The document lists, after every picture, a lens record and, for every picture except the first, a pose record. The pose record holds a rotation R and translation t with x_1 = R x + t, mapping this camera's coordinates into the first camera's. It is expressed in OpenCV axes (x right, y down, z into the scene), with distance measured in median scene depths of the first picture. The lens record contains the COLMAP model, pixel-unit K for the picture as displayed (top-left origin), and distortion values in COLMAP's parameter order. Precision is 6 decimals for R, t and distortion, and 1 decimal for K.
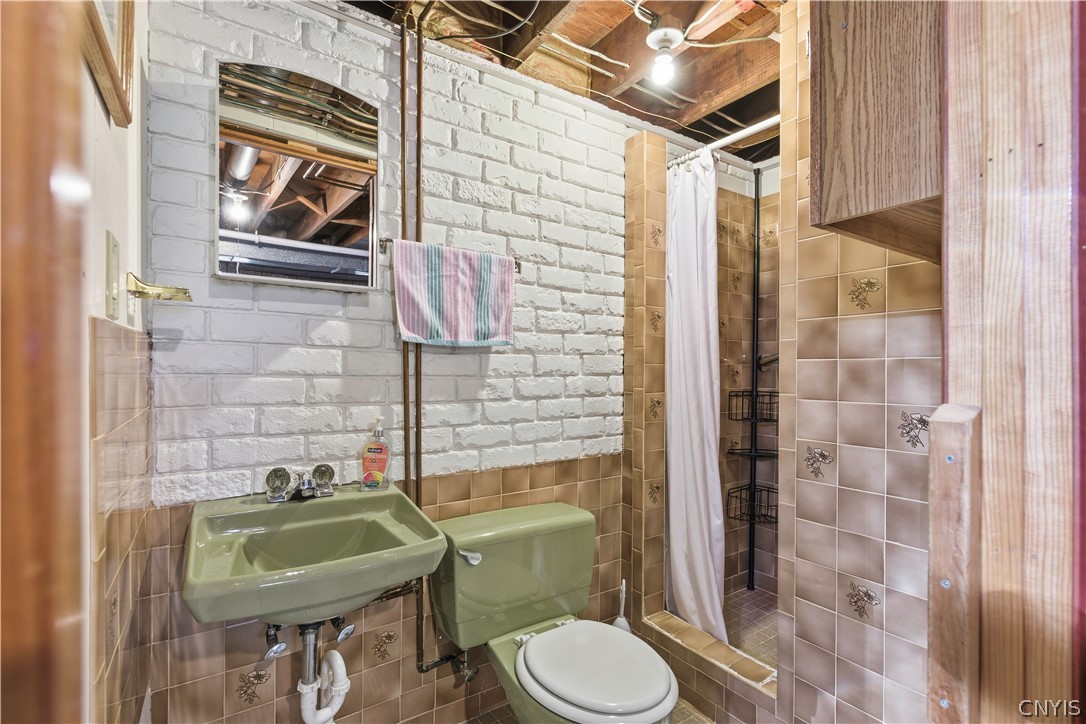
lens RADIAL K [[492.1, 0, 543.2], [0, 492.1, 366.6], [0, 0, 1]] dist [-0.002120, -0.000295]
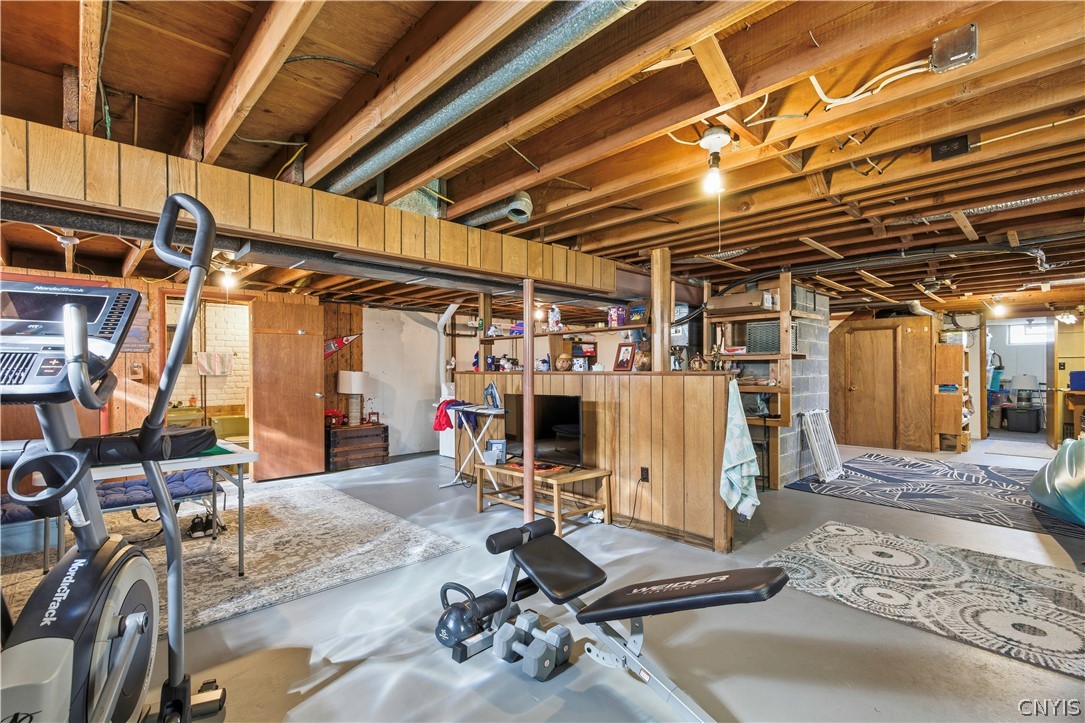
lens RADIAL K [[491.7, 0, 542.4], [0, 491.7, 365.1], [0, 0, 1]] dist [-0.002120, -0.000295]
pose [[0.983673, -0.004189, 0.179915, 1.908962], [0.003688, 0.999988, 0.003116, -0.139102], [-0.179926, -0.002402, 0.983677, -3.824796]]
